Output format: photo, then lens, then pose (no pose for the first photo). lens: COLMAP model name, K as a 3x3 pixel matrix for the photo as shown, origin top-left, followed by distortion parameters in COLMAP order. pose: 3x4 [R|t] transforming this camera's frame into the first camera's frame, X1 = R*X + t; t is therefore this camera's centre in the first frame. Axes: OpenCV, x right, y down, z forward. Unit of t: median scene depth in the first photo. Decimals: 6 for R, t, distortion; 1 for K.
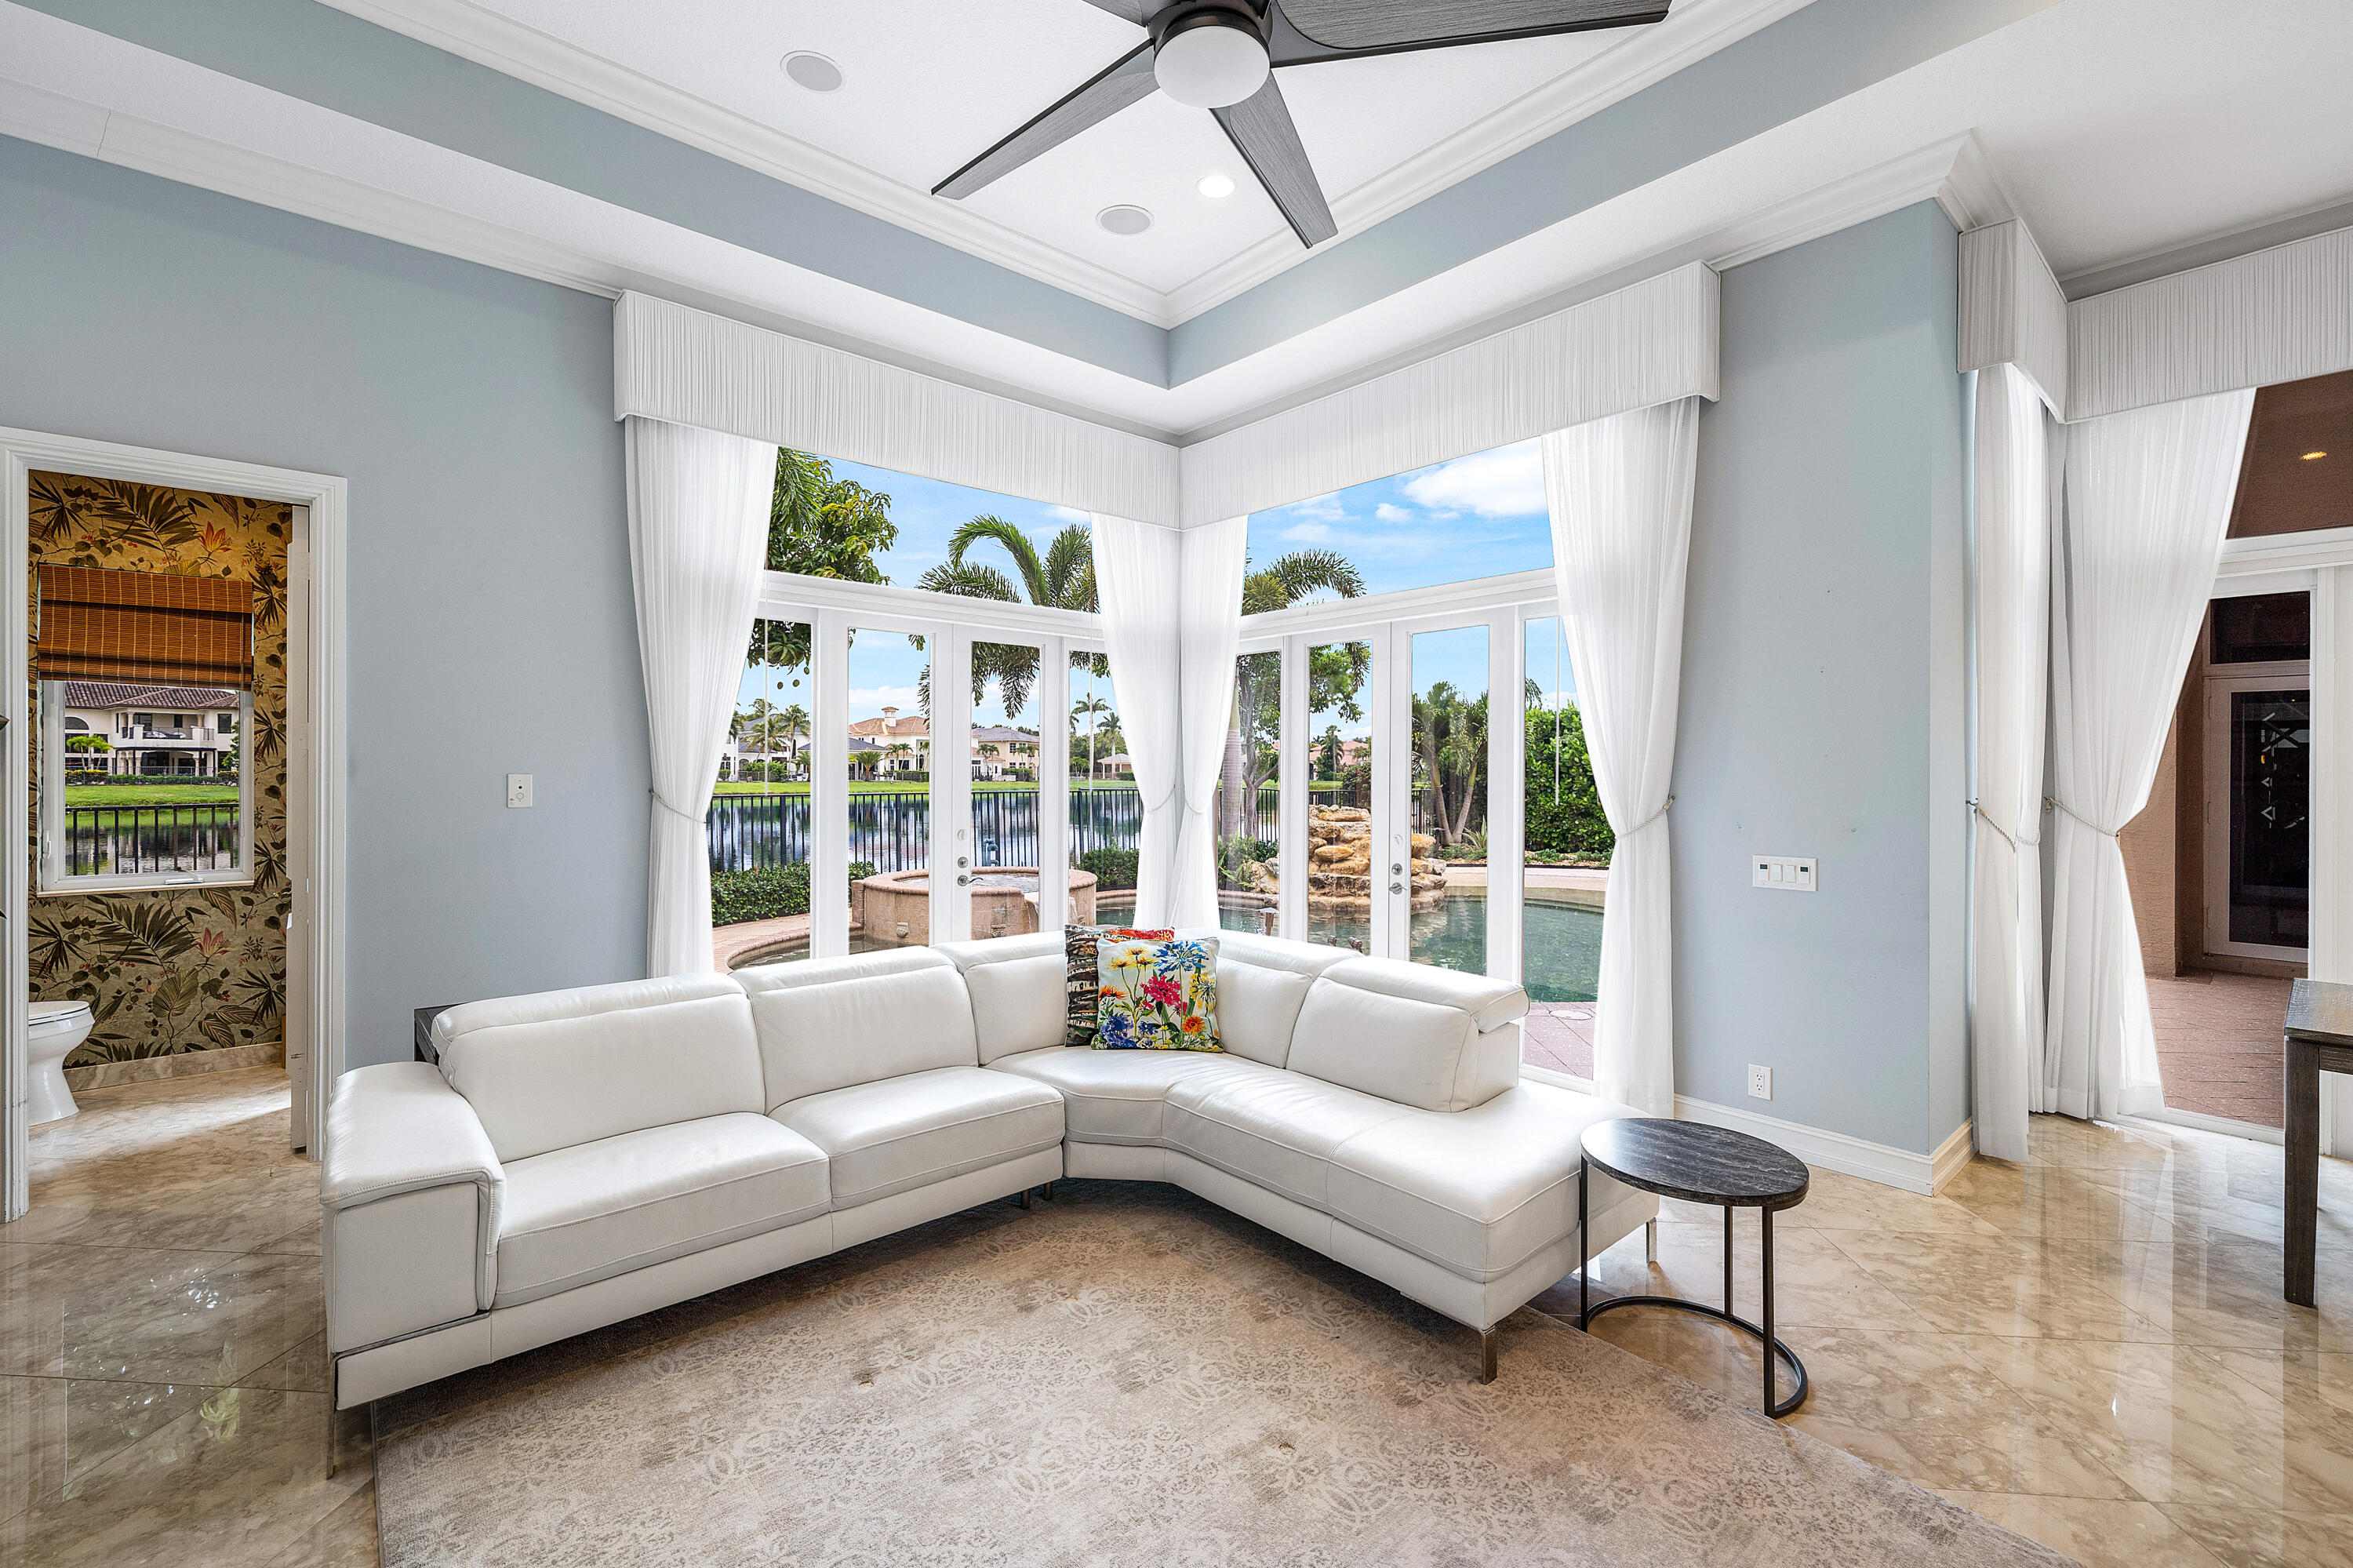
lens RADIAL K [[986.7, 0, 1170.6], [0, 986.7, 776.6], [0, 0, 1]] dist [0.002800, -0.000453]
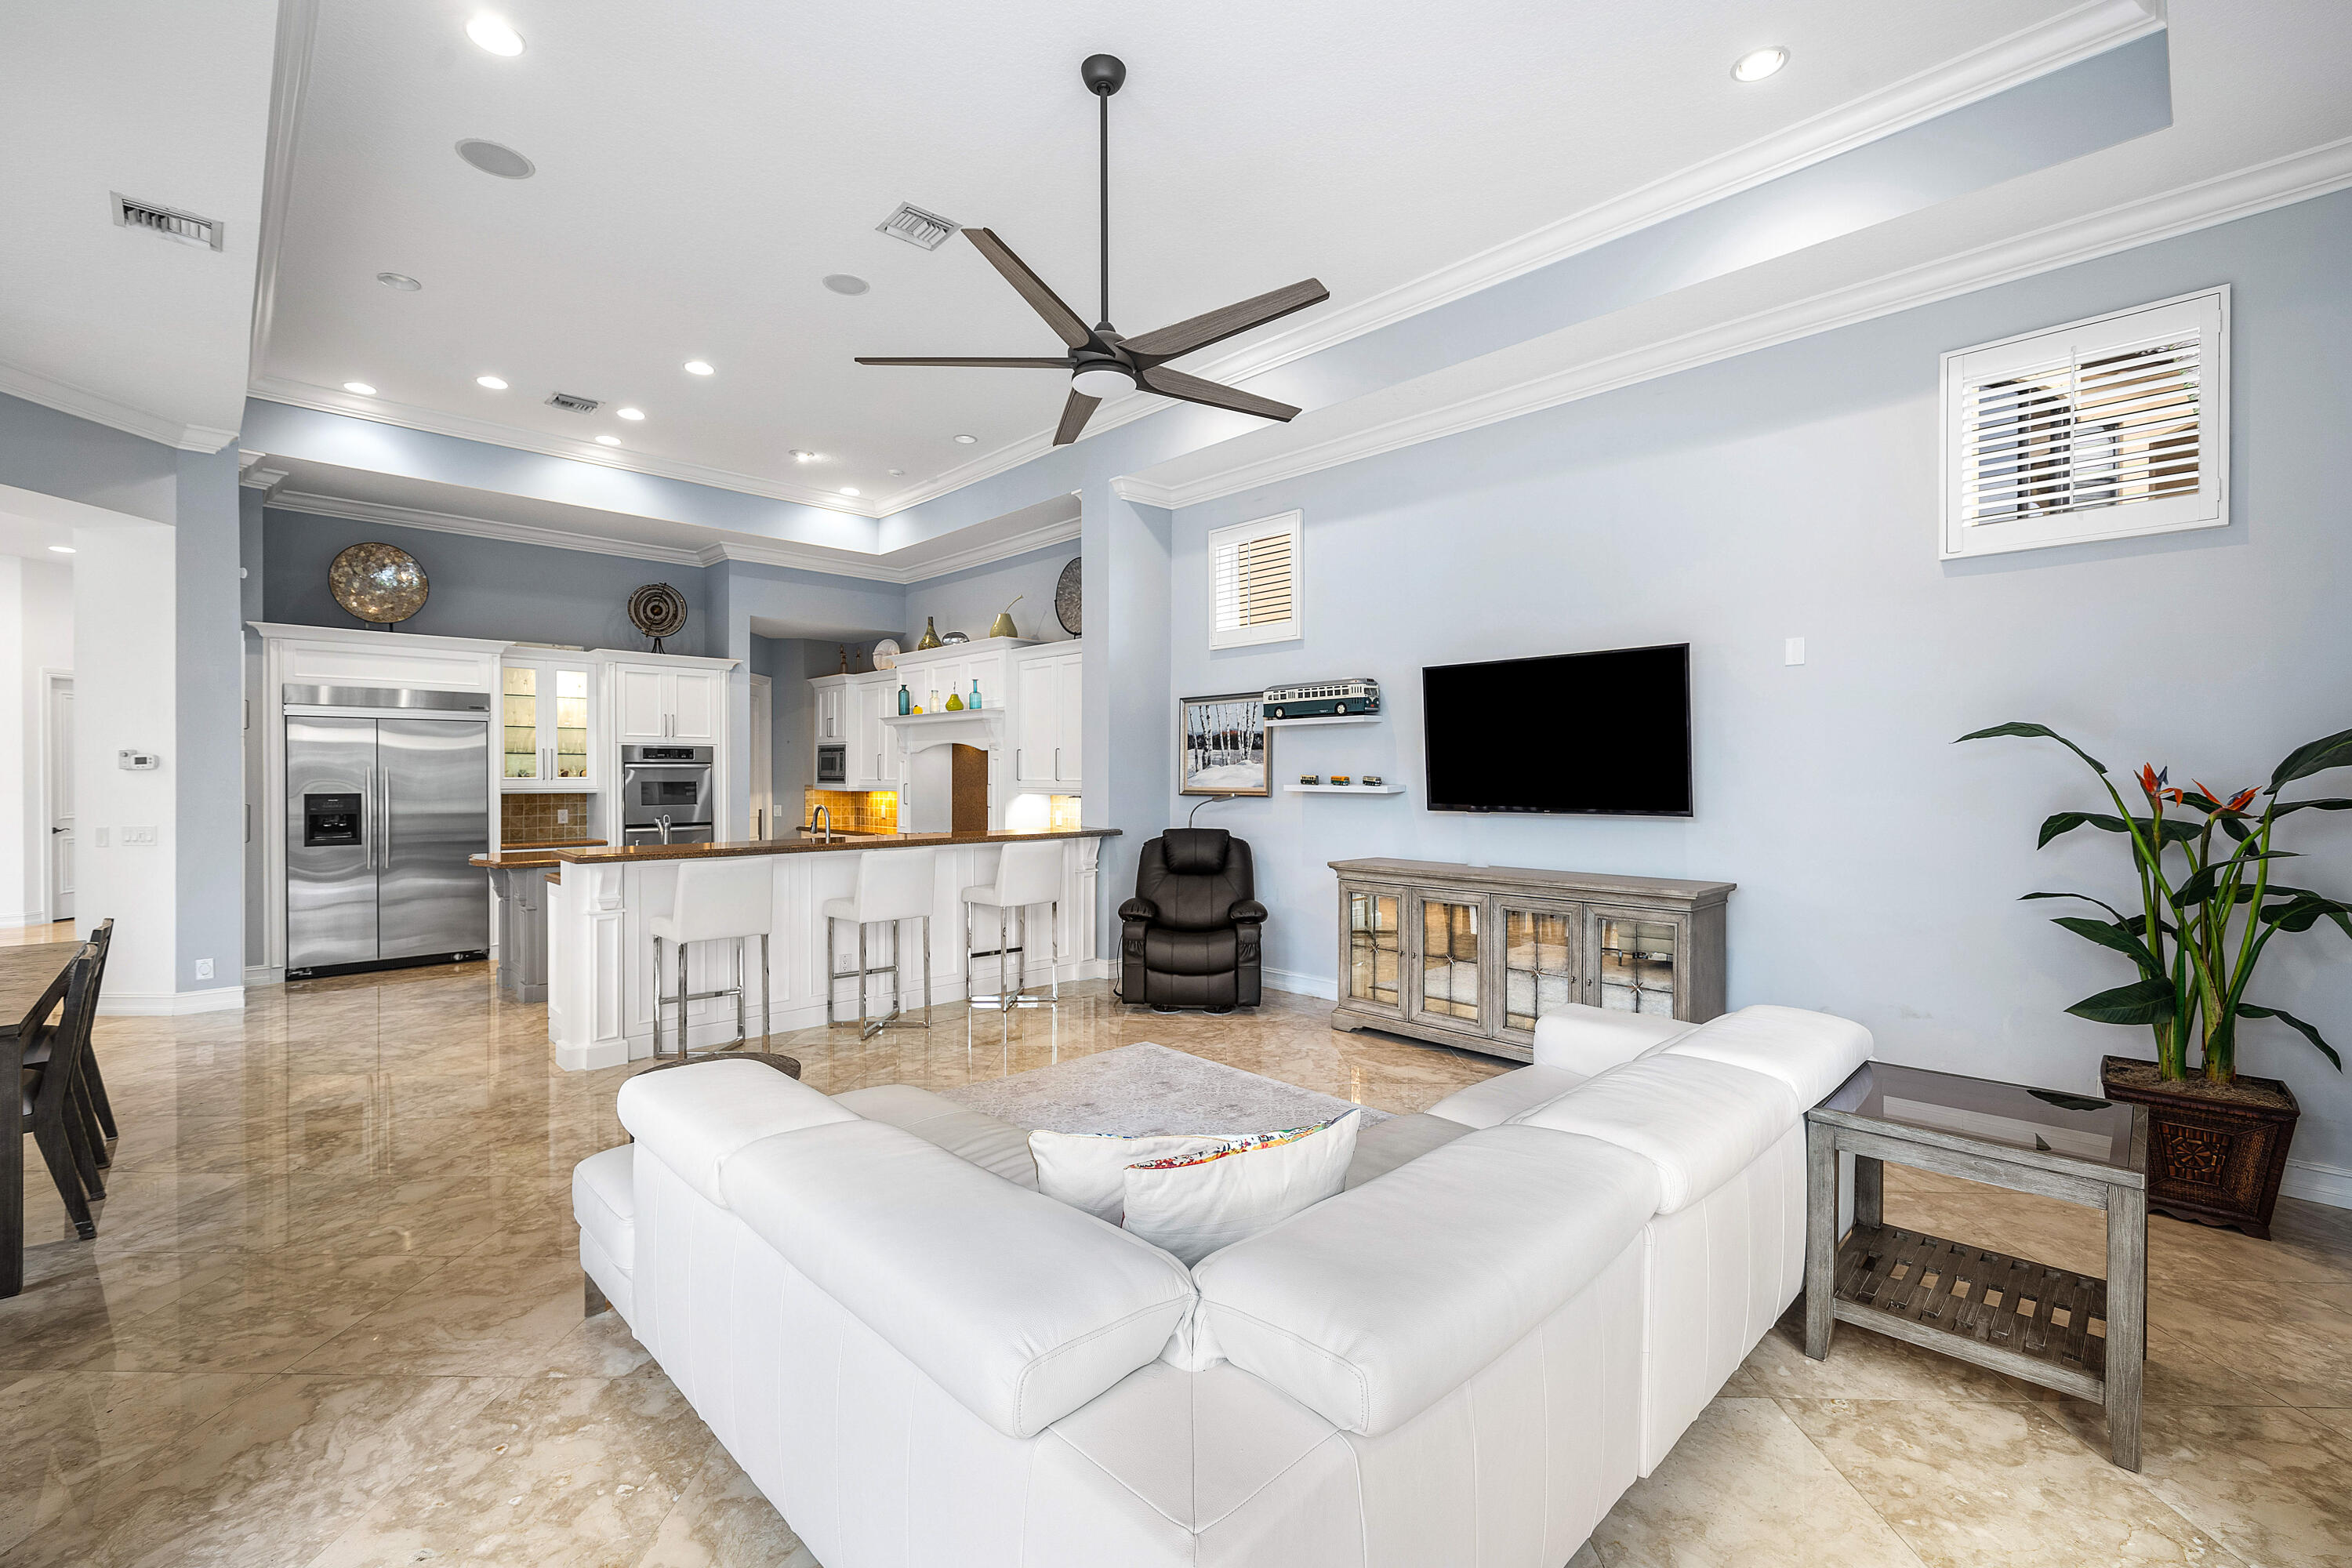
lens RADIAL K [[986.2, 0, 1162.5], [0, 986.2, 782.8], [0, 0, 1]] dist [0.002800, -0.000453]
pose [[-0.998115, -0.007152, -0.060954, 0.017477], [-0.007833, 0.999909, 0.010953, -0.007155], [0.060870, 0.011410, -0.998080, 1.234860]]
